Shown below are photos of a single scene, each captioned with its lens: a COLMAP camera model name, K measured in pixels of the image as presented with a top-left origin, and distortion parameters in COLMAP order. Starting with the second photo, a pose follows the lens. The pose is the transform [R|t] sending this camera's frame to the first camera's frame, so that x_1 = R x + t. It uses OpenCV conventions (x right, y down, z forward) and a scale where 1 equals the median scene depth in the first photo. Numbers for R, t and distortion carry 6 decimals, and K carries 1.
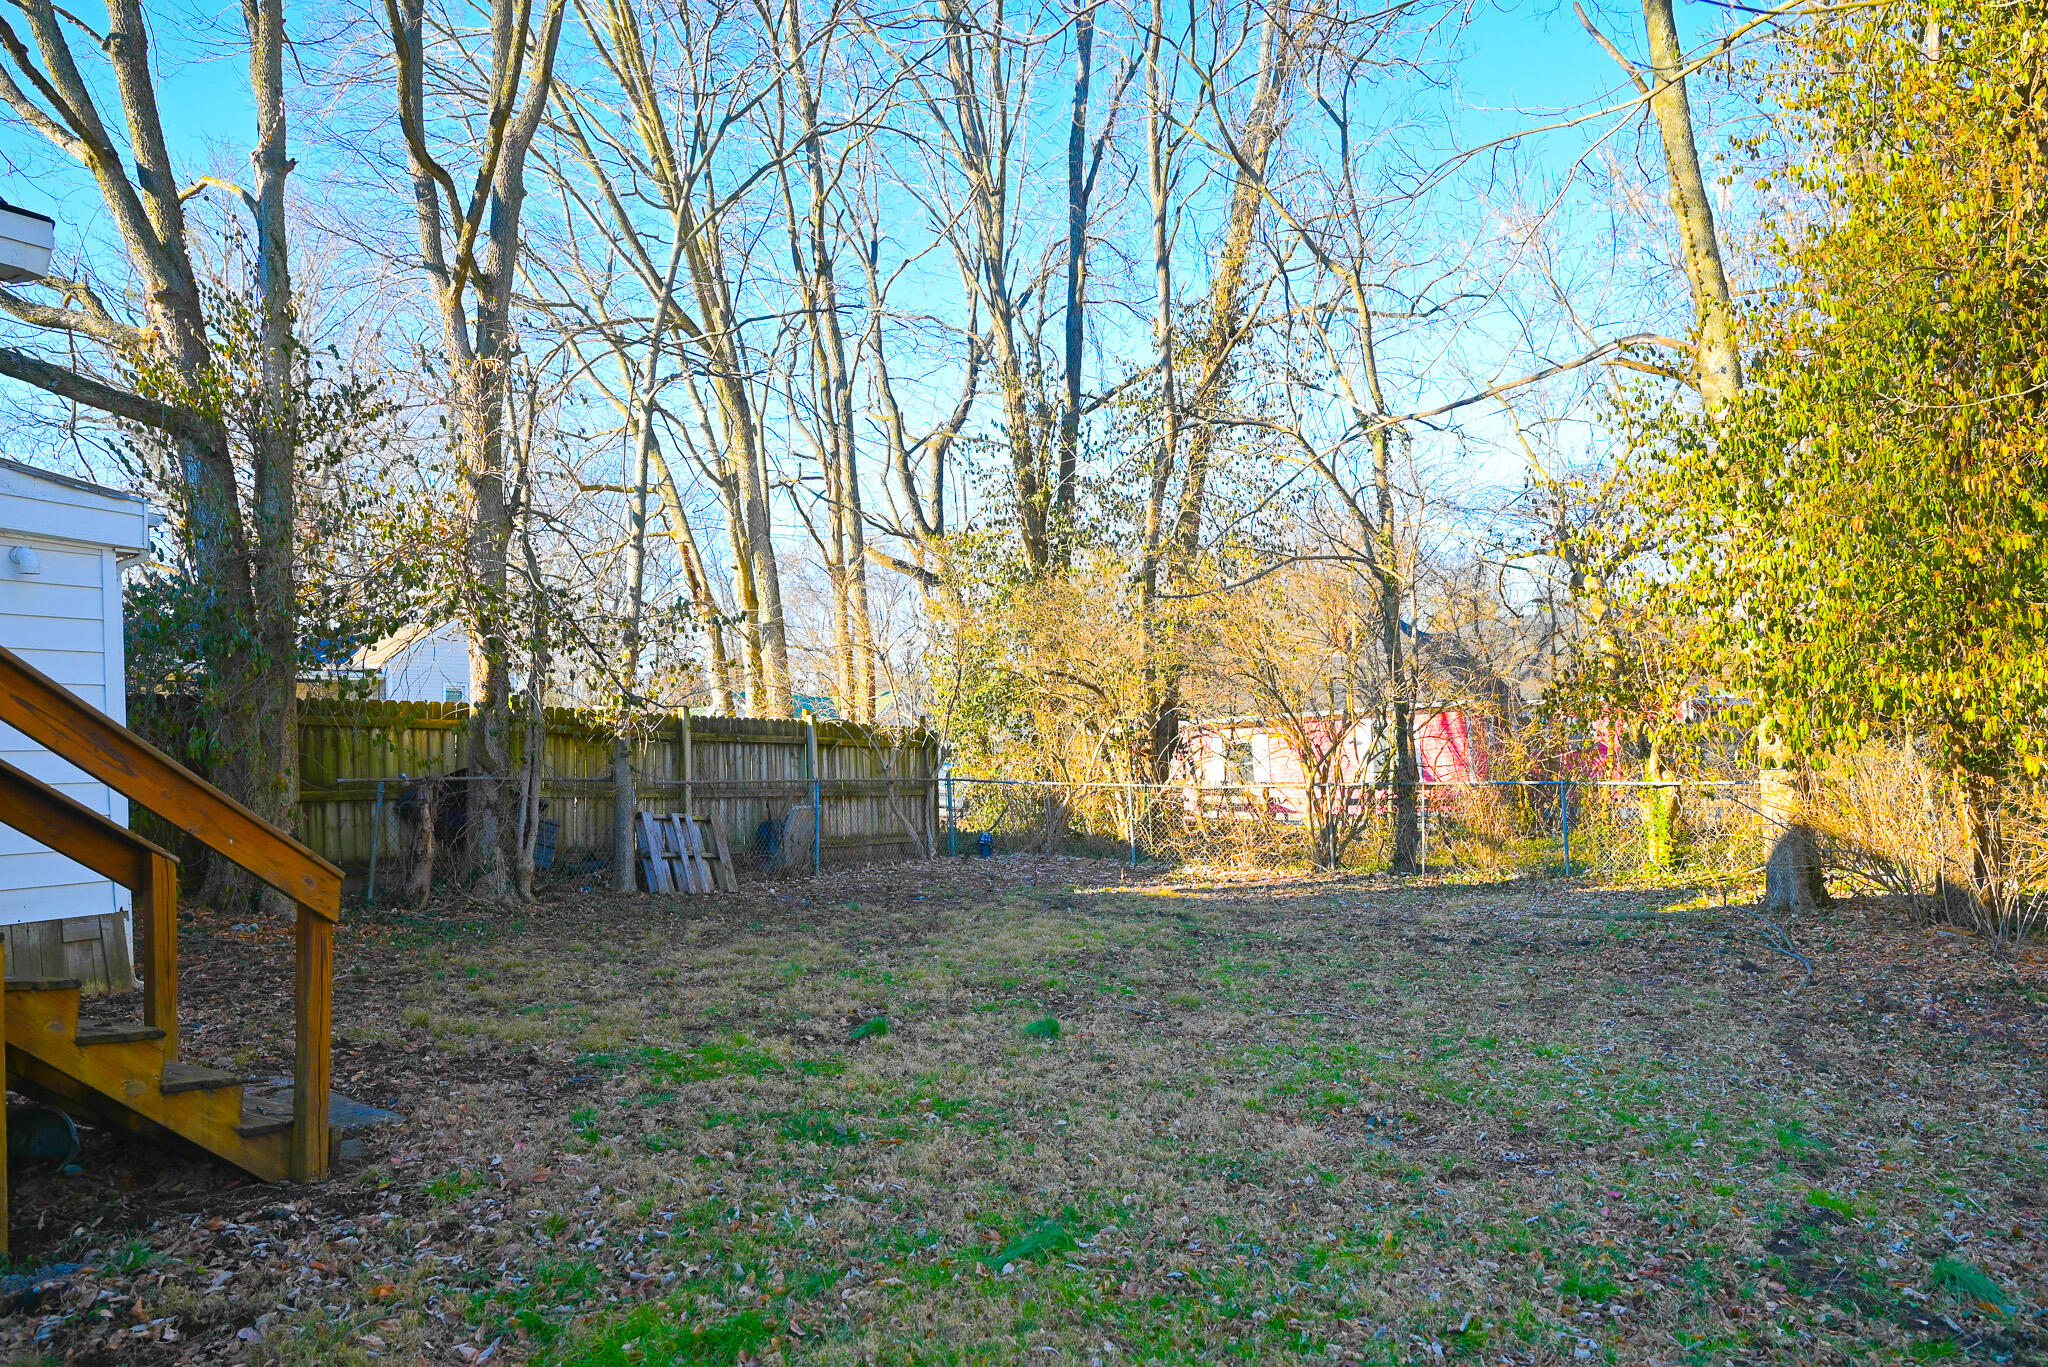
lens RADIAL K [[1378.5, 0, 1021.7], [0, 1378.5, 693.6], [0, 0, 1]] dist [-0.002013, -0.000638]
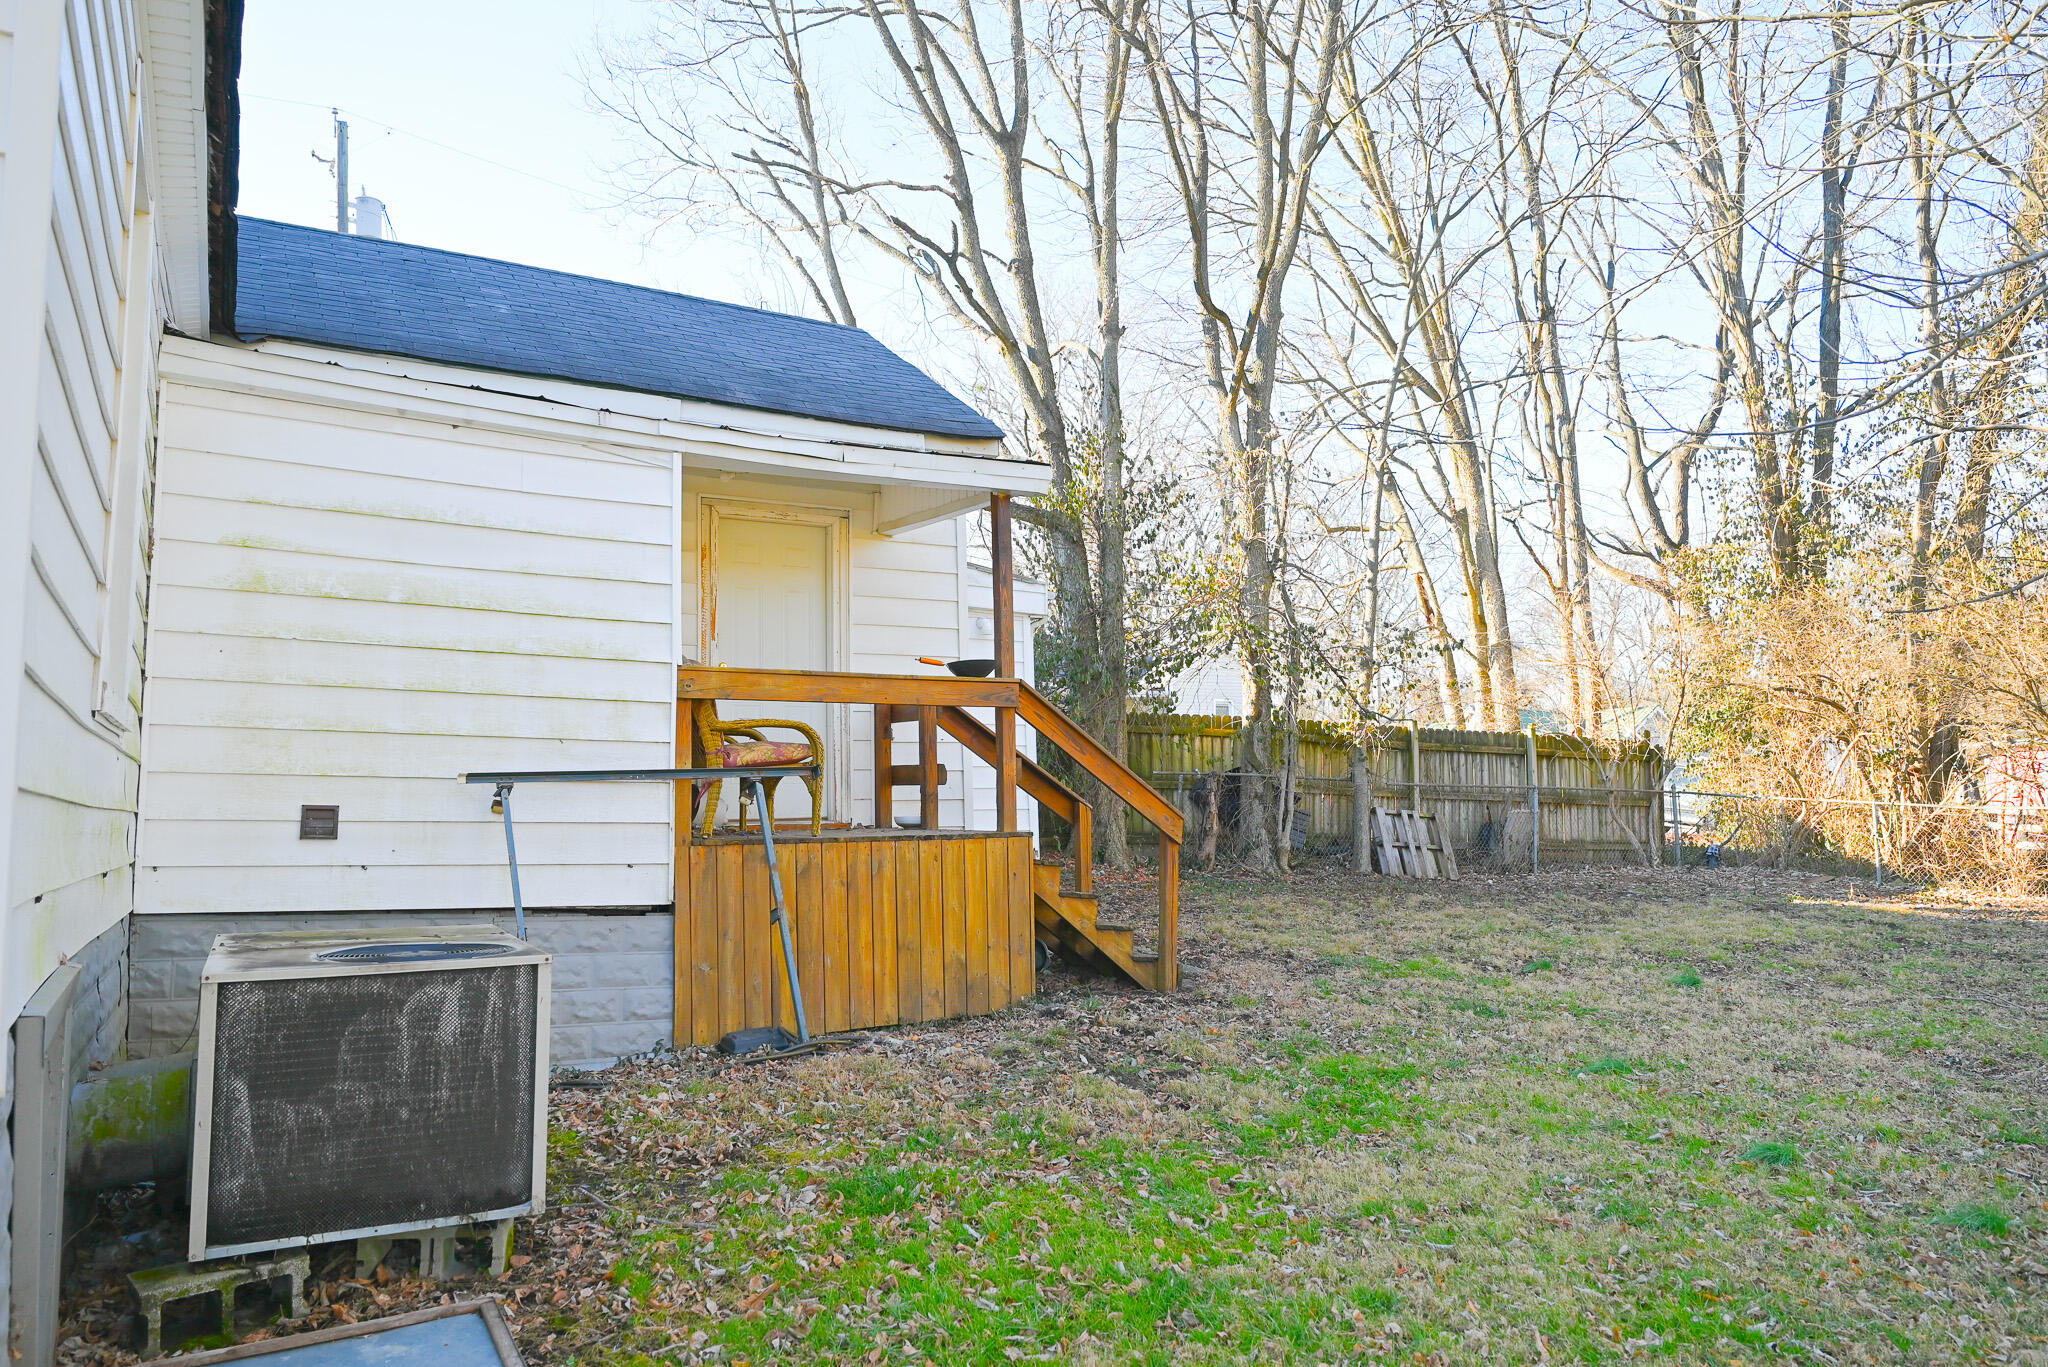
lens RADIAL K [[1378.5, 0, 1021.7], [0, 1378.5, 693.6], [0, 0, 1]] dist [-0.002013, -0.000638]
pose [[0.862087, -0.004882, -0.506736, 0.066621], [-0.000446, 0.999946, -0.010393, -0.000954], [0.506759, 0.009186, 0.862039, -0.191538]]
